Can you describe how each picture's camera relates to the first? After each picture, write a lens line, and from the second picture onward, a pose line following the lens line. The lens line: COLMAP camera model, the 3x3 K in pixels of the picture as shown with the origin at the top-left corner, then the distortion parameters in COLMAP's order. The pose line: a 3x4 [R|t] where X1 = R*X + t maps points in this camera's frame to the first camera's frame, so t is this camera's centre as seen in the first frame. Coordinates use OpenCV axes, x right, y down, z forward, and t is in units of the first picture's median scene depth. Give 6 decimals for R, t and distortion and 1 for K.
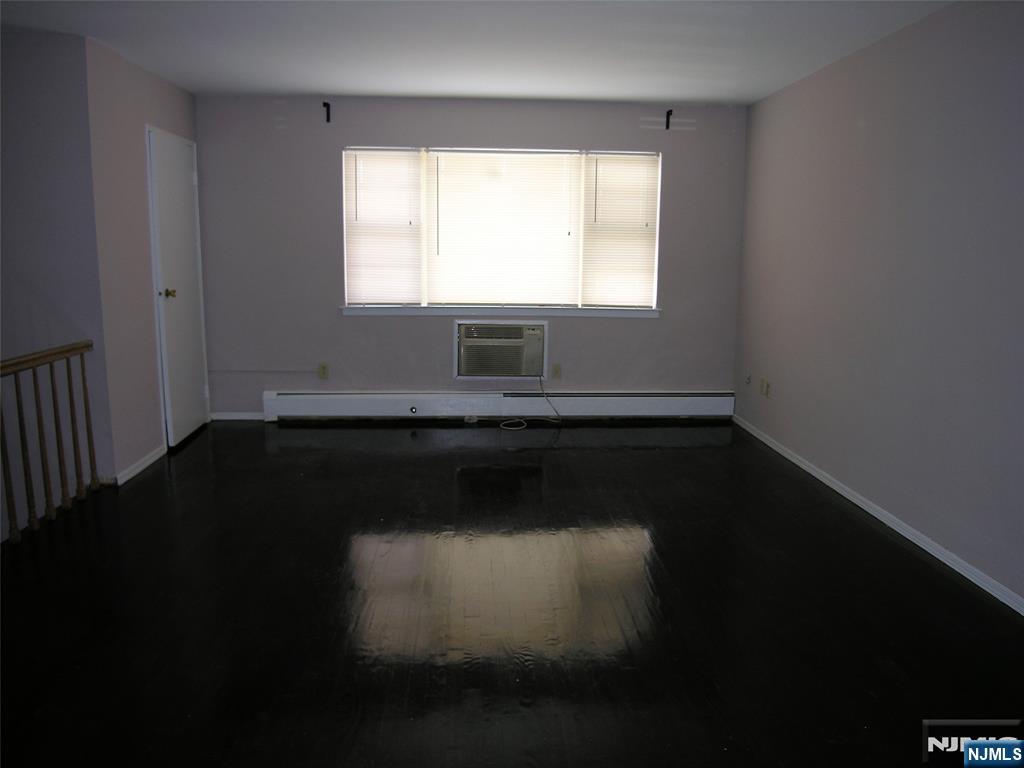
lens RADIAL K [[742.9, 0, 509.9], [0, 742.9, 381.9], [0, 0, 1]] dist [-0.041186, -0.000836]
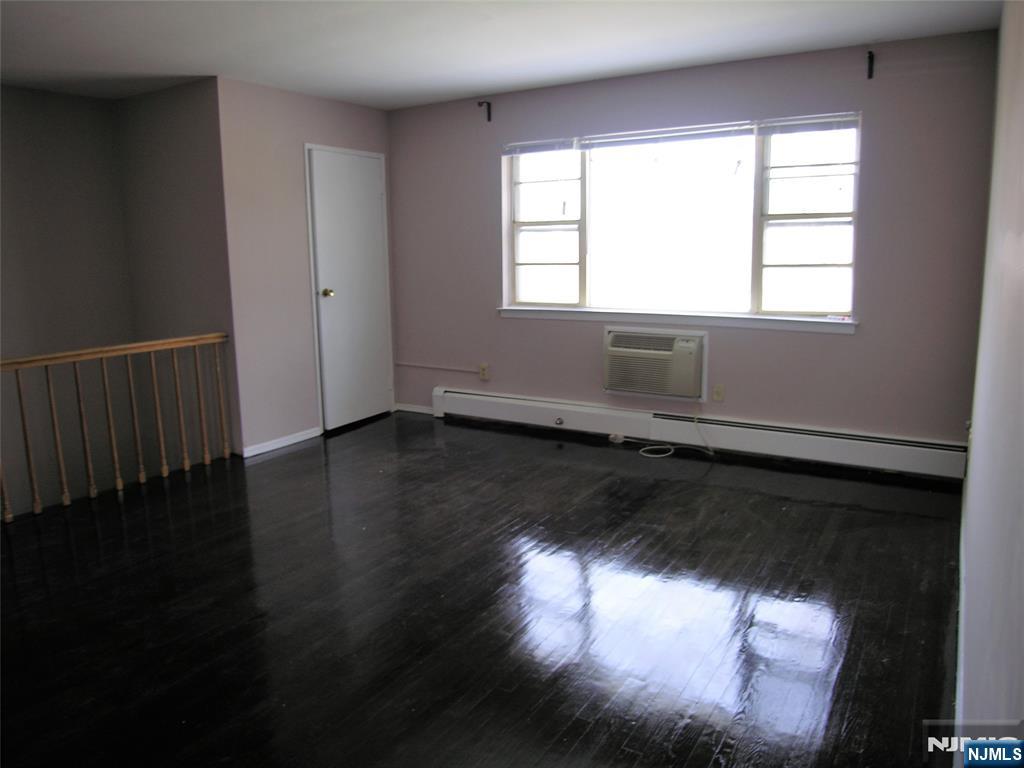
lens RADIAL K [[742.9, 0, 504.2], [0, 742.9, 374.4], [0, 0, 1]] dist [-0.041186, -0.000836]
pose [[0.819724, 0.073874, -0.567975, 0.339734], [-0.078364, 0.996787, 0.016549, -0.030656], [0.567373, 0.030943, 0.822879, 0.195745]]
